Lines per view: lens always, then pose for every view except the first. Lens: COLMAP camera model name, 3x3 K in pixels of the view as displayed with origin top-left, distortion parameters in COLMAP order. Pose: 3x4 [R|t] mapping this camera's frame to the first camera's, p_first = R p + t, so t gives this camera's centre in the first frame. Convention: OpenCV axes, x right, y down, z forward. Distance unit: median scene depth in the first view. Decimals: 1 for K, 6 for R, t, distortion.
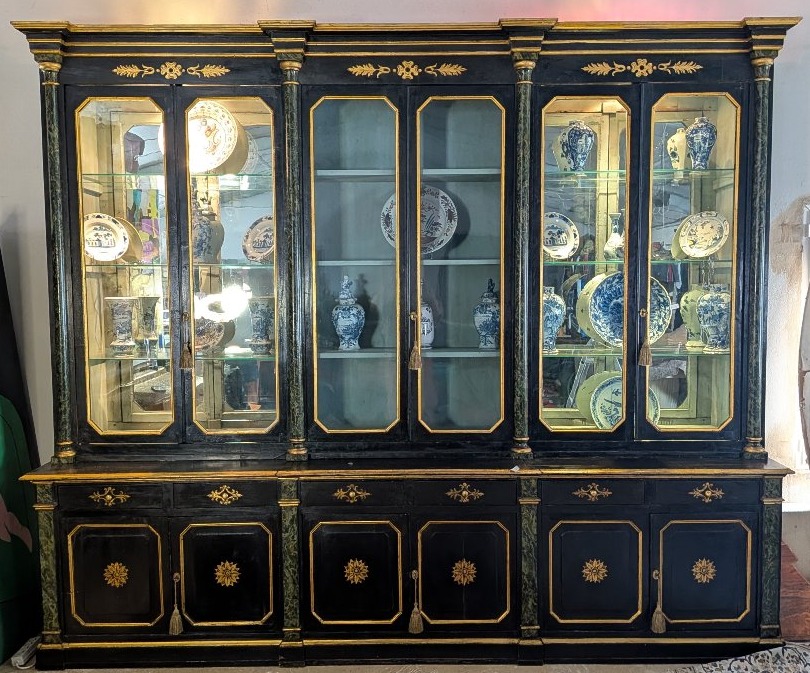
lens RADIAL K [[857.4, 0, 415.8], [0, 857.4, 349.7], [0, 0, 1]] dist [0.048936, 0.000000]
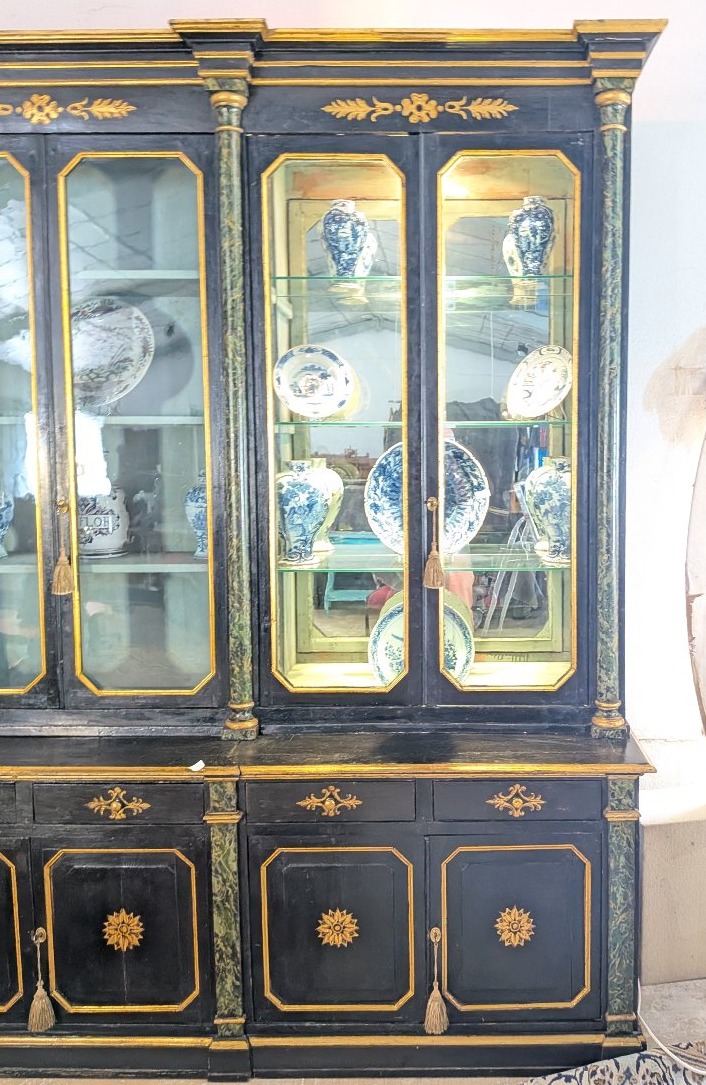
lens RADIAL K [[834.0, 0, 444.1], [0, 834.0, 510.4], [0, 0, 1]] dist [0.039304, -0.060708]
pose [[0.999995, 0.003241, -0.000603, 0.280179], [-0.003244, 0.999986, -0.004216, -0.036277], [0.000590, 0.004218, 0.999991, 0.402095]]
